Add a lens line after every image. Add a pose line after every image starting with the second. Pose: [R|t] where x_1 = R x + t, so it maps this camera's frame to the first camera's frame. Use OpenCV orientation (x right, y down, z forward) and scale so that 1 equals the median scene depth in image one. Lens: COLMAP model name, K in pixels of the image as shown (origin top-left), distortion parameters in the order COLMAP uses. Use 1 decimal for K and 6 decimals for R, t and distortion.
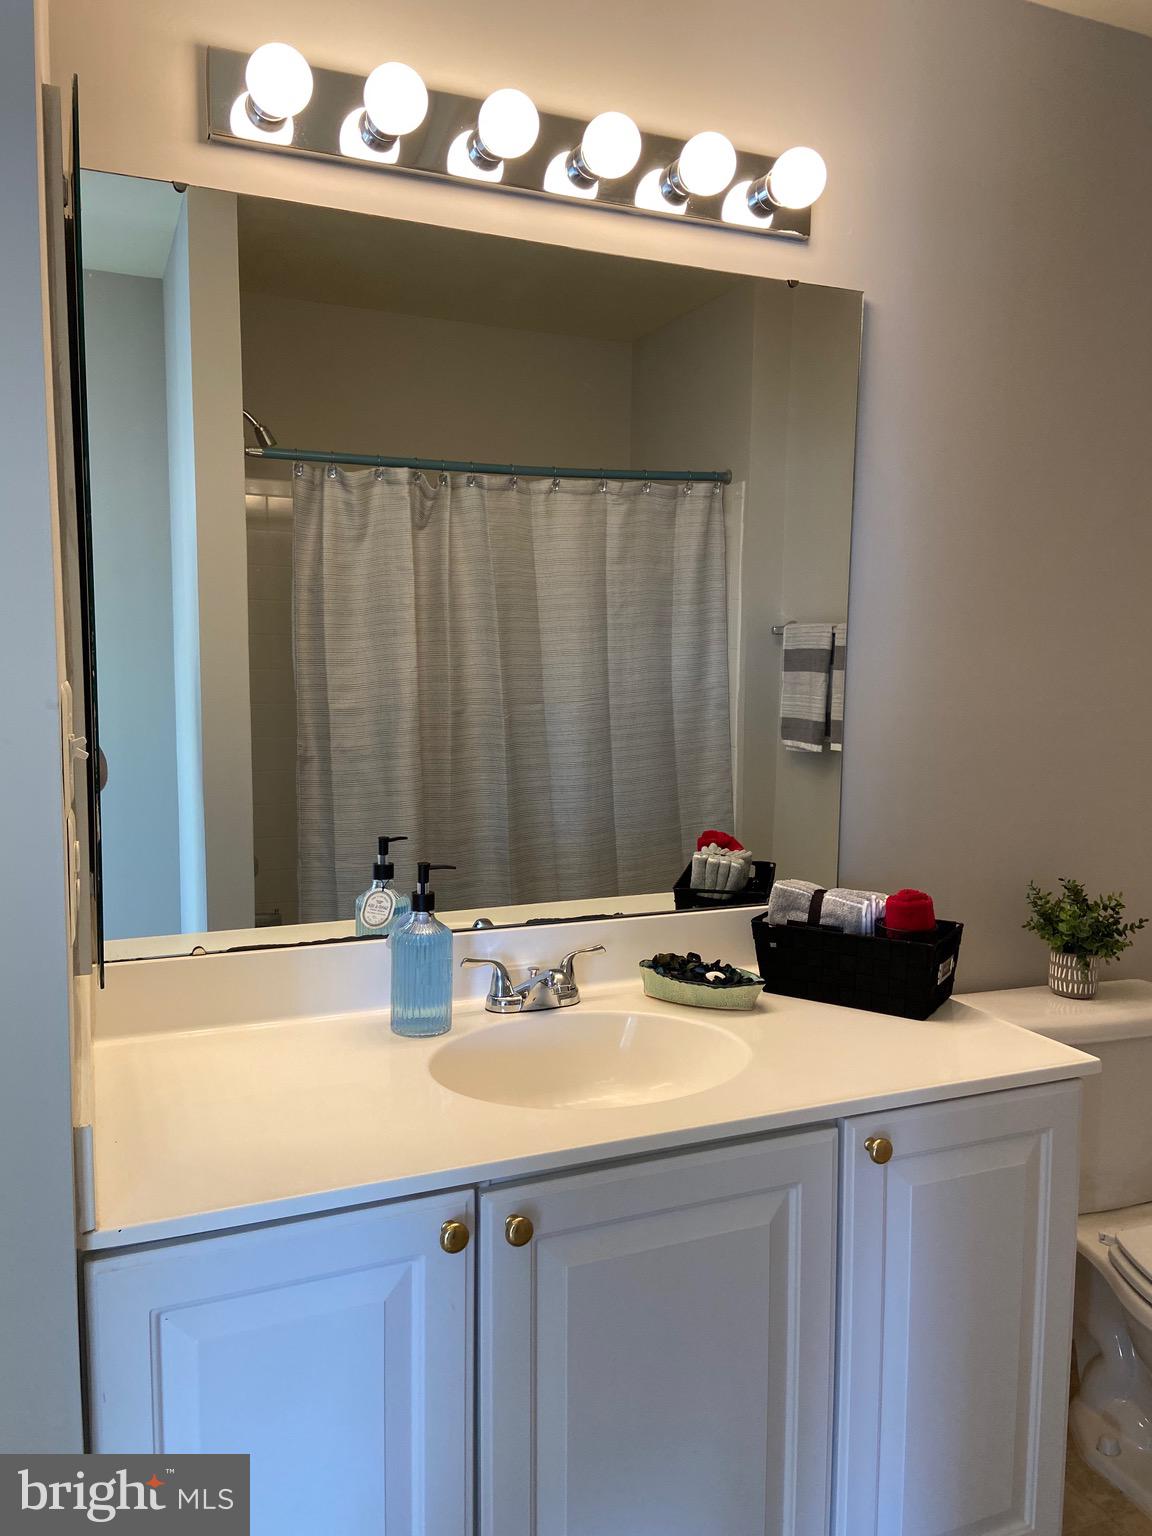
lens RADIAL K [[1160.0, 0, 584.6], [0, 1160.0, 764.7], [0, 0, 1]] dist [0.106448, -0.120480]
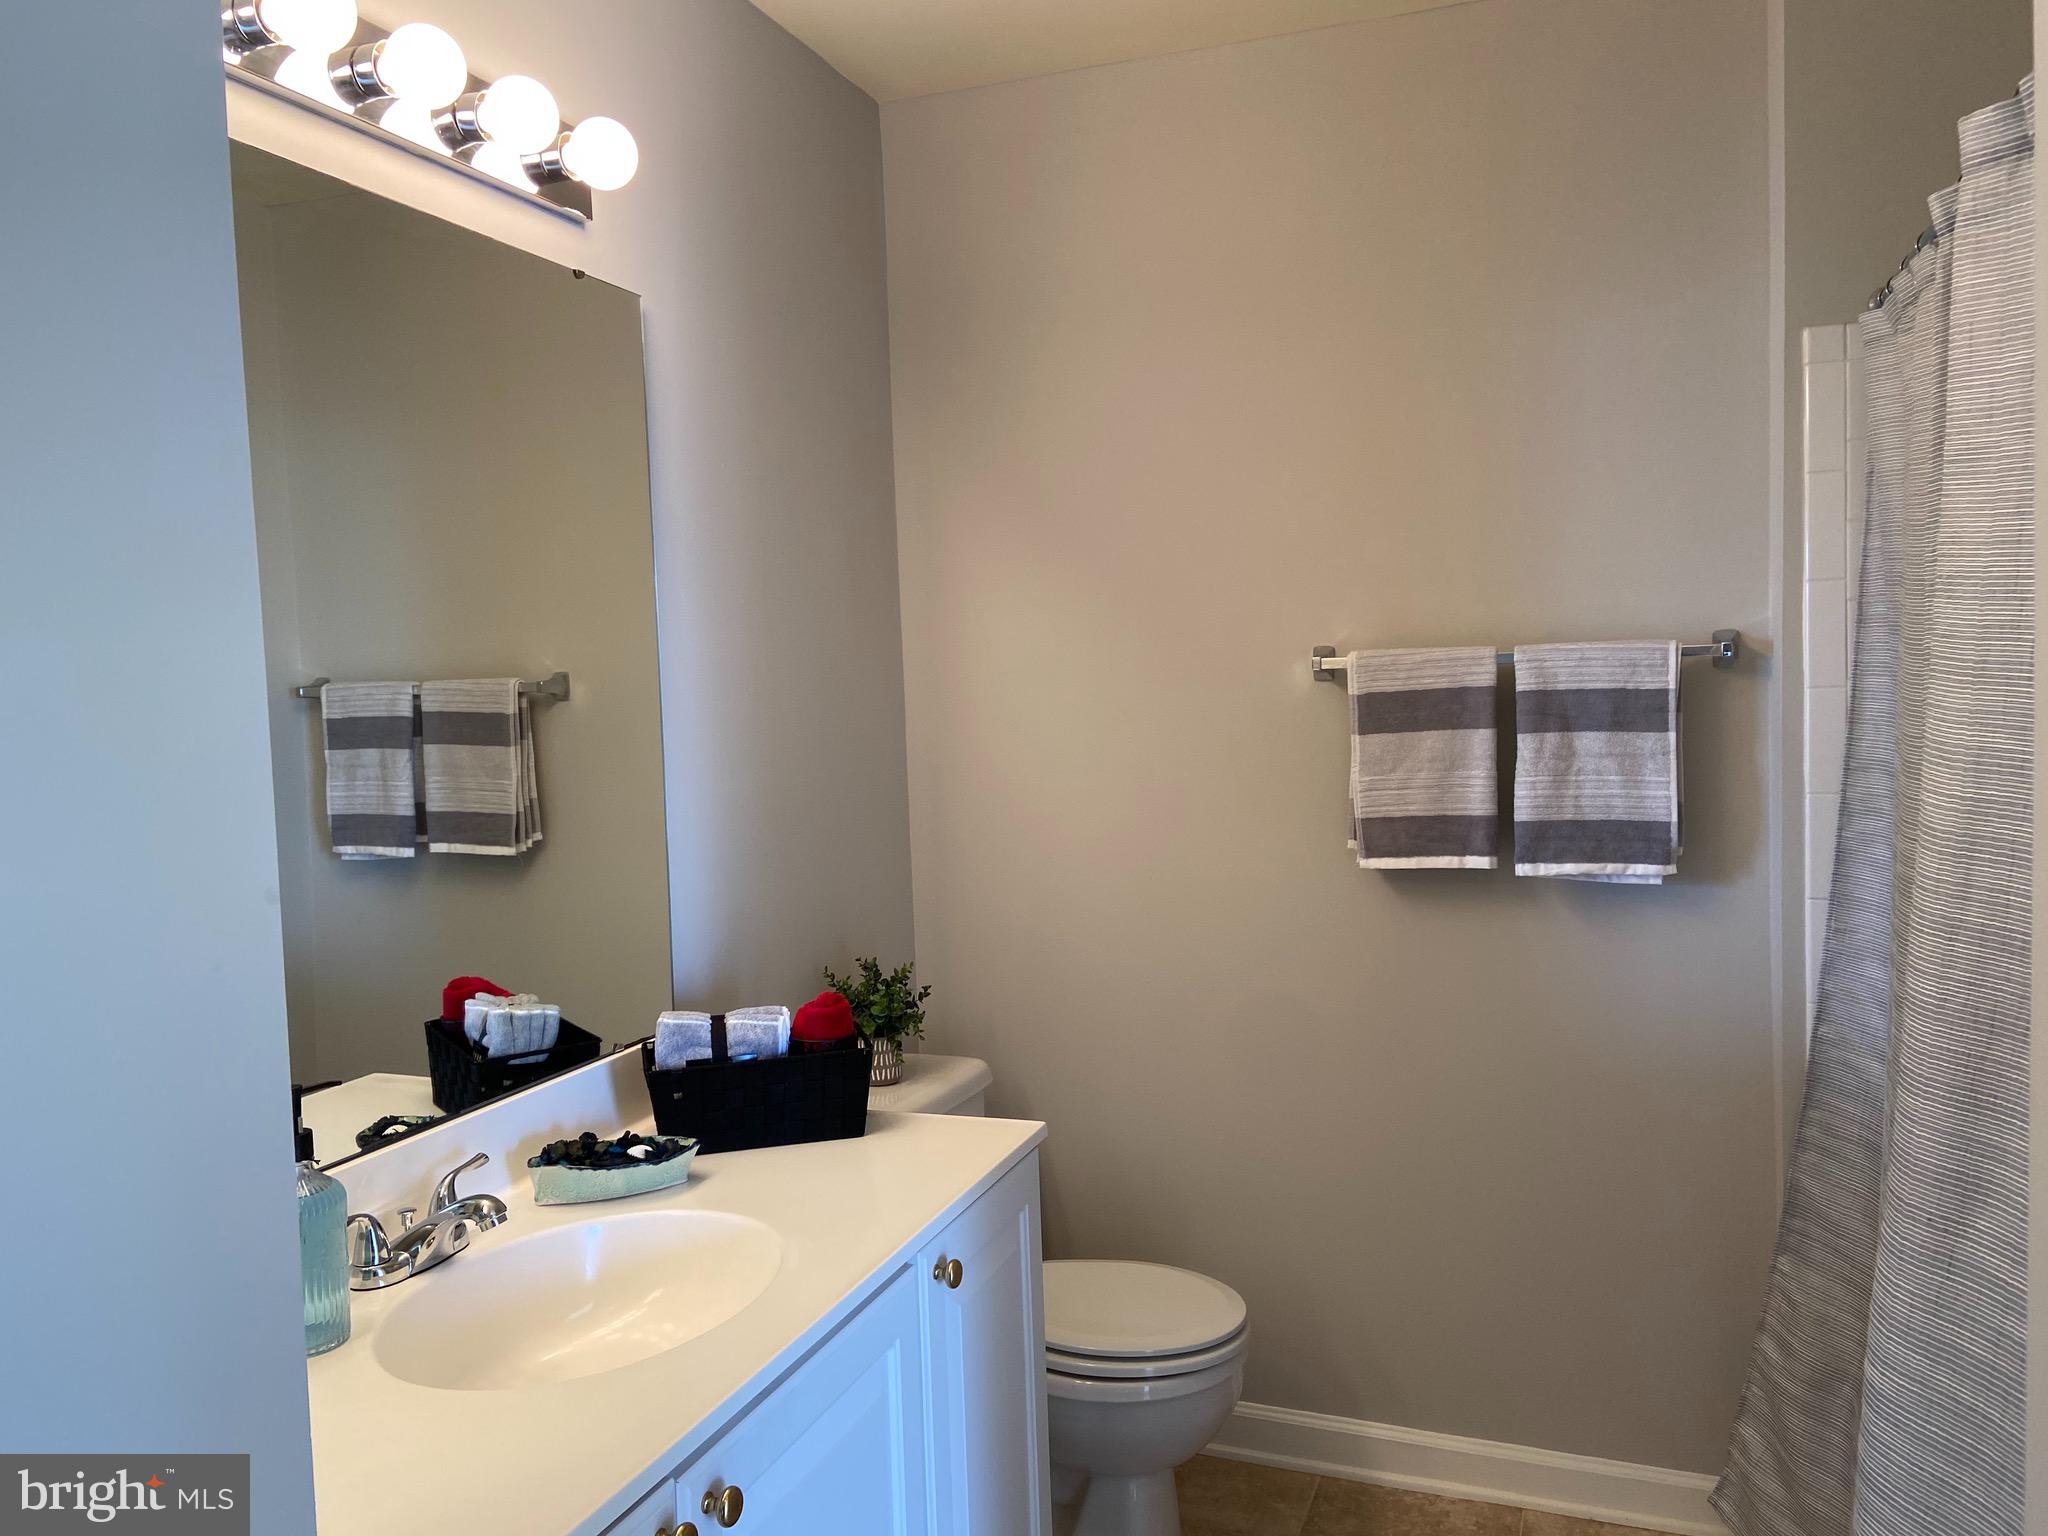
lens RADIAL K [[1546.6, 0, 1024.0], [0, 1546.6, 768.0], [0, 0, 1]] dist [0.106448, -0.120480]
pose [[0.688660, -0.077746, 0.720905, -0.401392], [0.112213, 0.993684, -0.000030, -0.039308], [-0.716349, 0.080916, 0.693034, 0.067992]]
